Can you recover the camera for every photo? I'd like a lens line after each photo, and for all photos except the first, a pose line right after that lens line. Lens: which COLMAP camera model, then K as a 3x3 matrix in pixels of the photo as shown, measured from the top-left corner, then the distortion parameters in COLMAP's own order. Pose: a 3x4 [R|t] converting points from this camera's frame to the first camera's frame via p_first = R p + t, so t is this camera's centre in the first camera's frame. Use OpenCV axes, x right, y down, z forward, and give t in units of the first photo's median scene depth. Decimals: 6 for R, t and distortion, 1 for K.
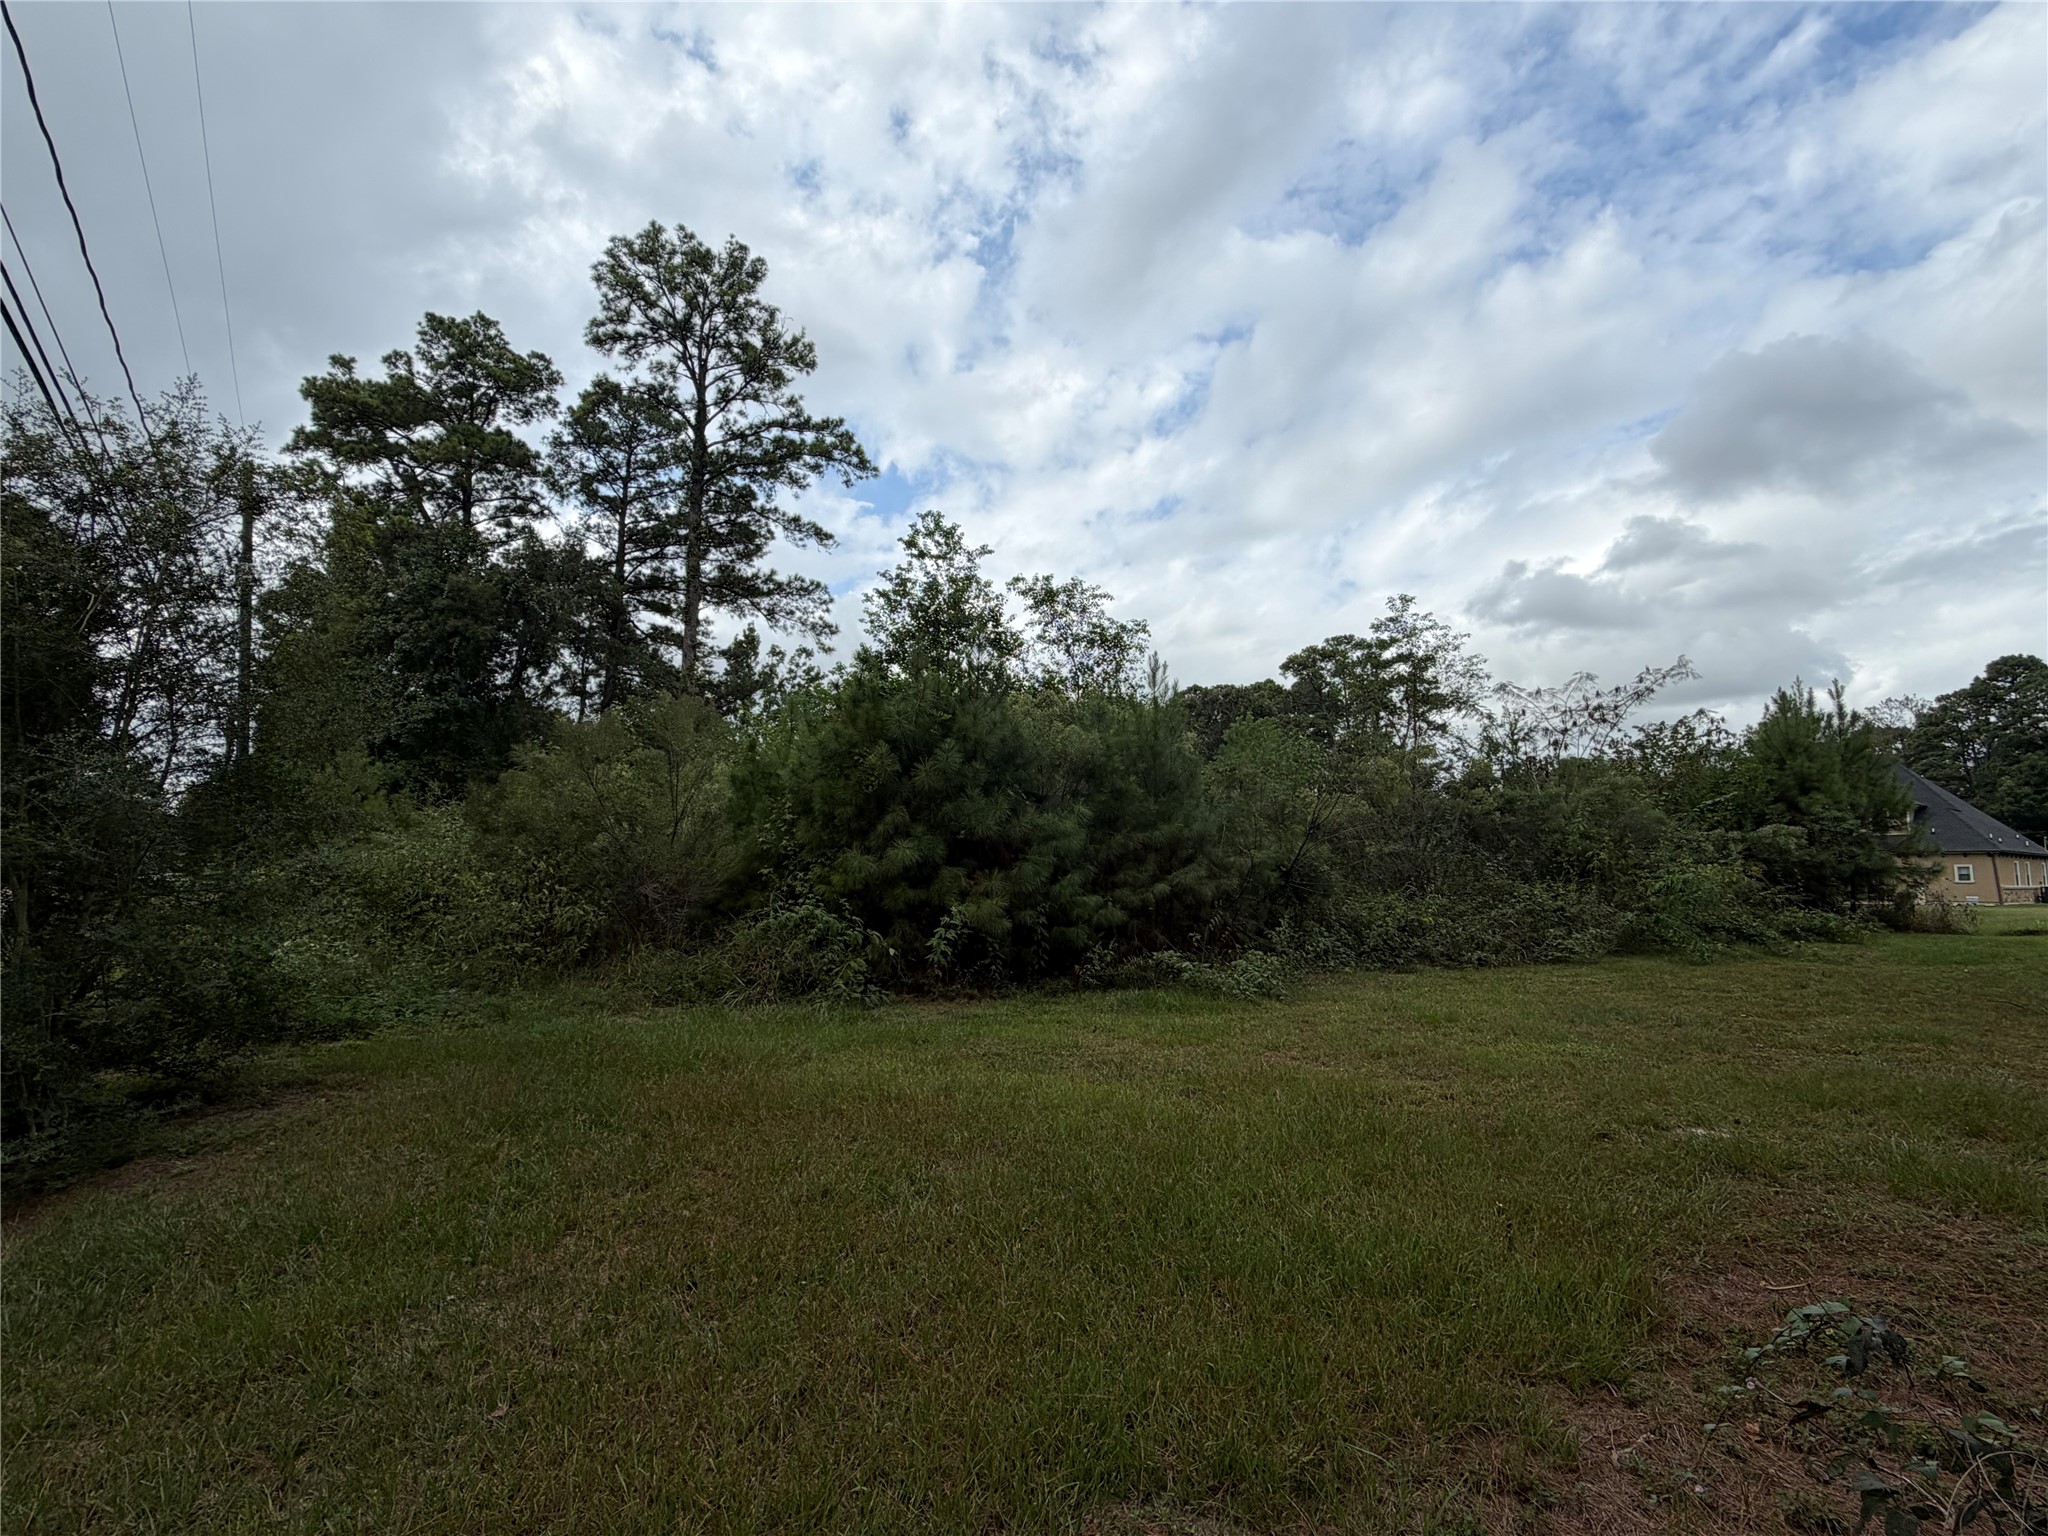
lens RADIAL K [[1001.2, 0, 1024.9], [0, 1001.2, 760.8], [0, 0, 1]] dist [0.007019, -0.000548]
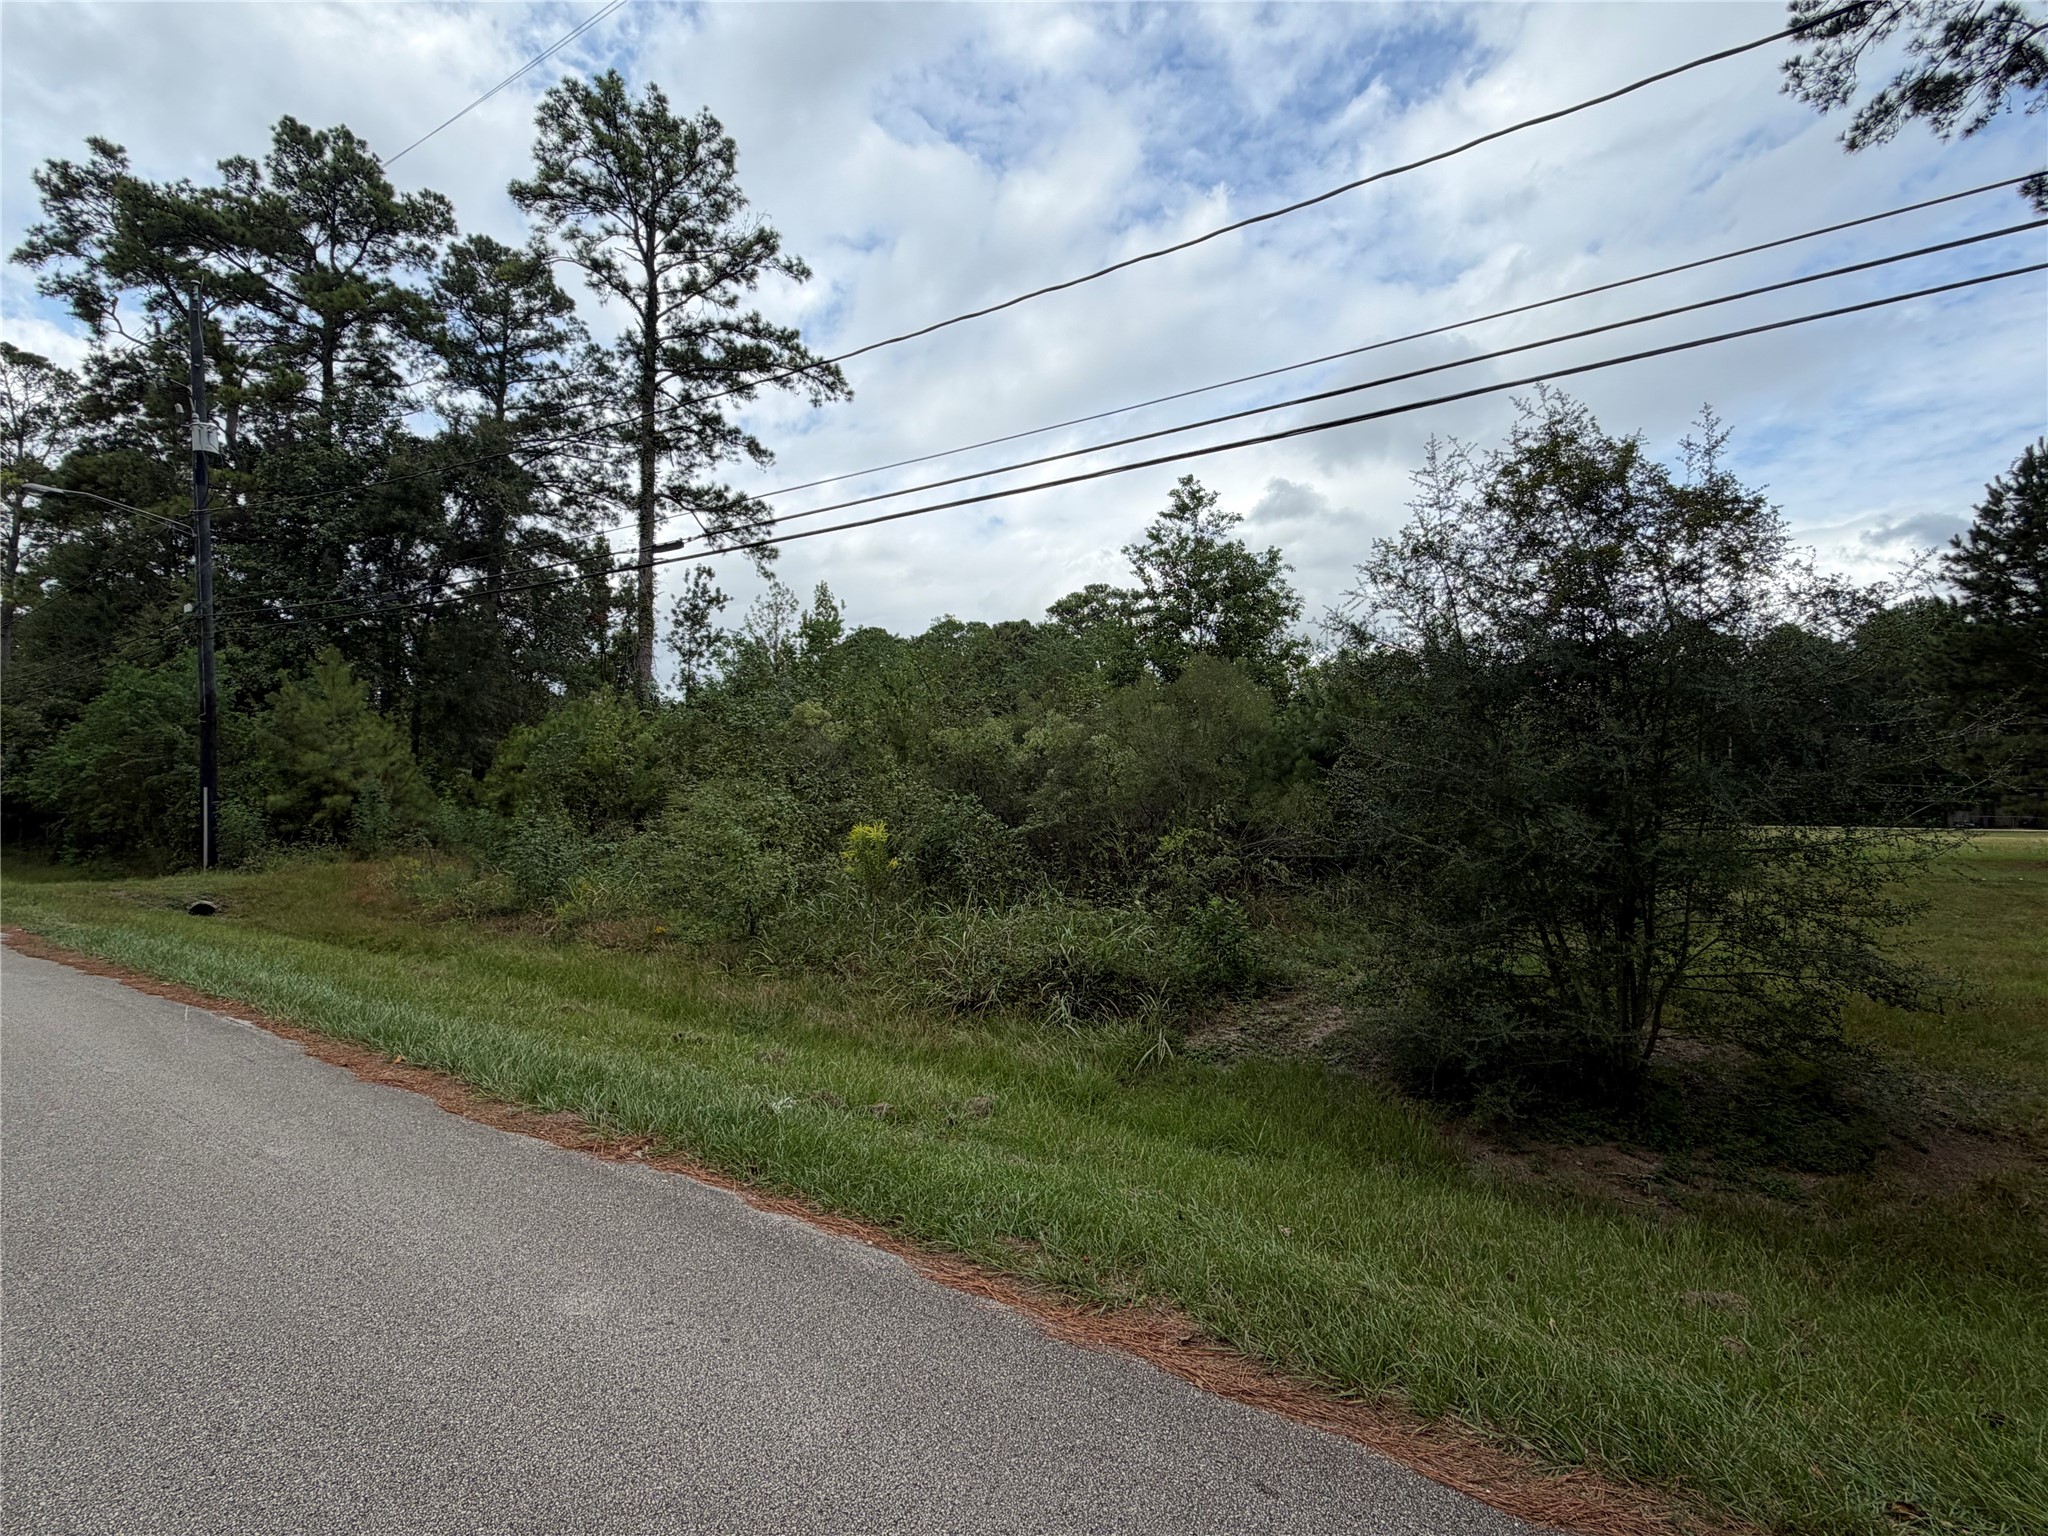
lens RADIAL K [[1029.8, 0, 1016.7], [0, 1029.8, 782.7], [0, 0, 1]] dist [0.005830, -0.003715]
pose [[0.937411, 0.001482, 0.348221, -0.965026], [-0.031885, 0.996155, 0.081595, -0.001942], [-0.346761, -0.087592, 0.933855, -0.060641]]
